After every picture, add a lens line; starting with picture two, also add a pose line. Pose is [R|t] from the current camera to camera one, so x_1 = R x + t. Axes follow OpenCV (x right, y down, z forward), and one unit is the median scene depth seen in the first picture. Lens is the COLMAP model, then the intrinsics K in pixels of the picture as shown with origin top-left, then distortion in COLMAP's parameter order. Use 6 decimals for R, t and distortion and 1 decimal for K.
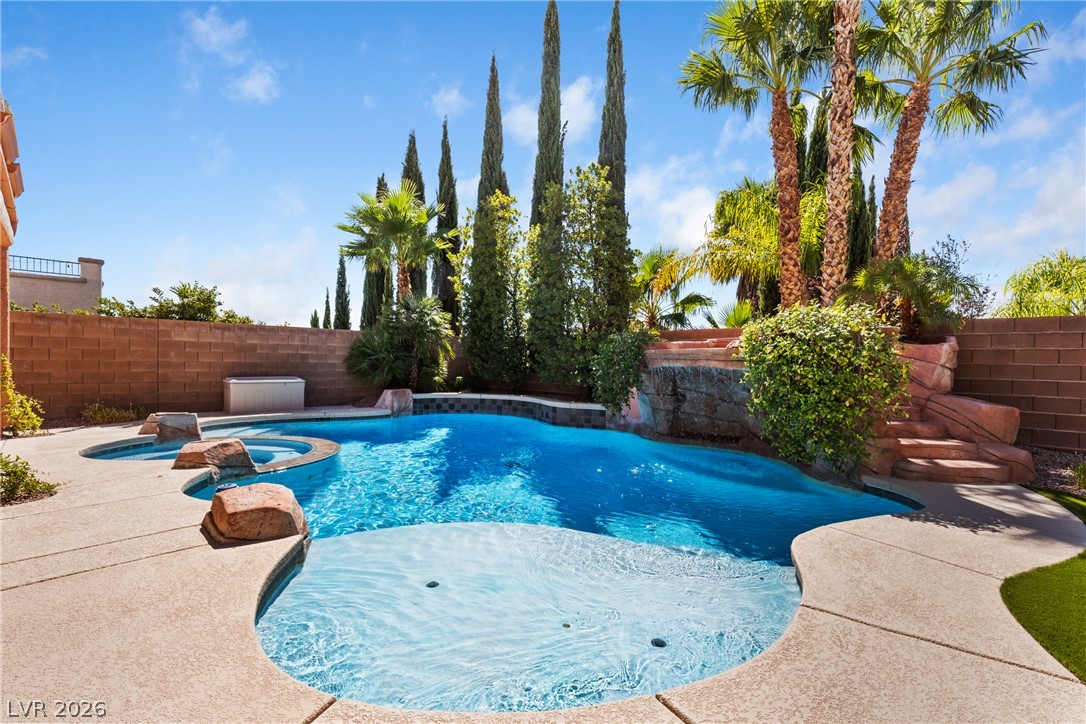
lens RADIAL K [[496.4, 0, 543.7], [0, 496.4, 367.5], [0, 0, 1]] dist [0.003193, -0.000274]
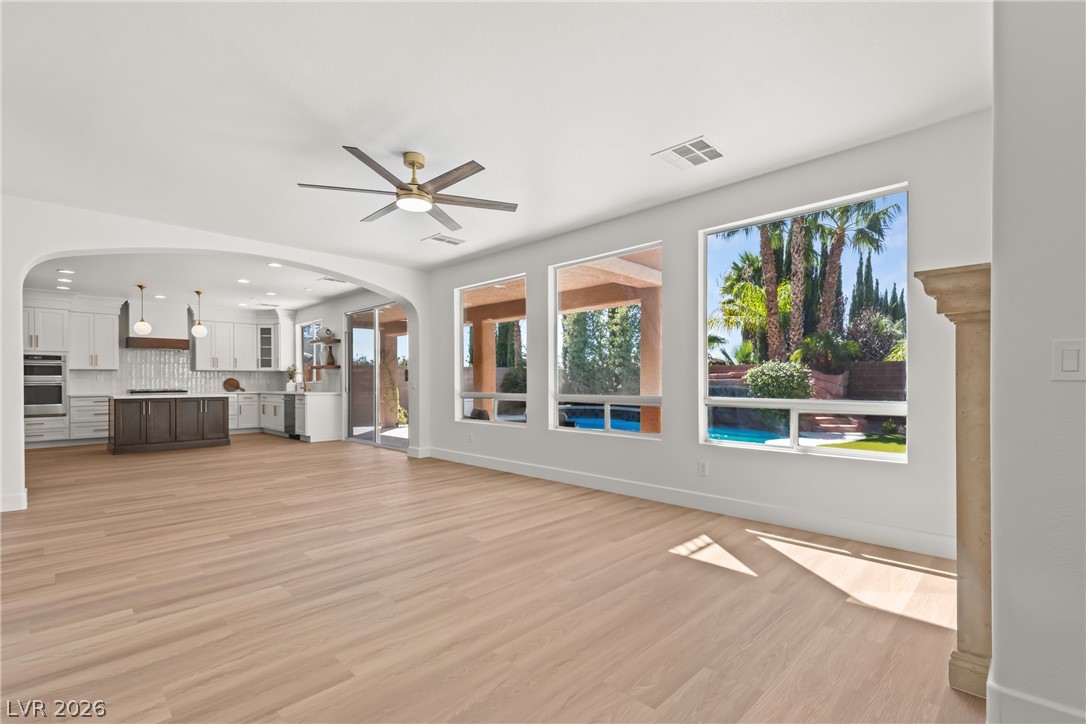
lens RADIAL K [[496.4, 0, 548.2], [0, 496.4, 376.4], [0, 0, 1]] dist [0.003193, -0.000274]
pose [[0.999801, -0.019730, 0.002959, -0.249402], [0.019784, 0.999615, -0.019443, -0.012202], [-0.002574, 0.019498, 0.999807, -0.607095]]
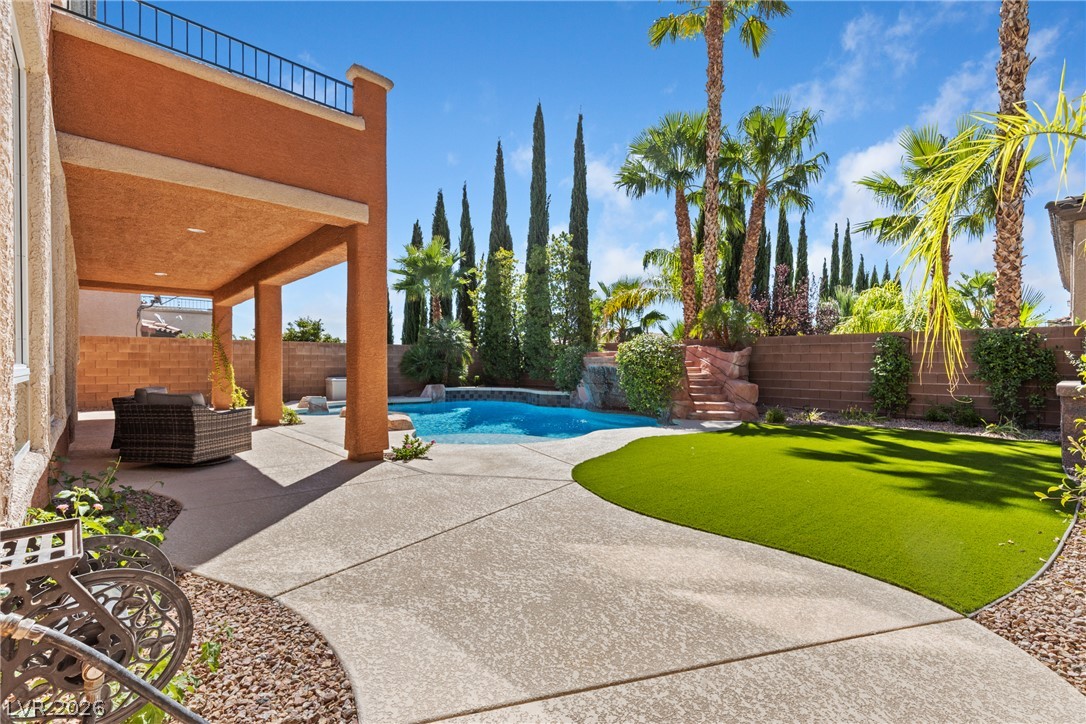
lens RADIAL K [[496.4, 0, 543.7], [0, 496.4, 364.6], [0, 0, 1]] dist [0.003193, -0.000274]
pose [[0.999000, -0.014209, -0.042396, 0.088514], [0.013748, 0.999843, -0.011145, 0.005213], [0.042547, 0.010552, 0.999039, -0.444823]]
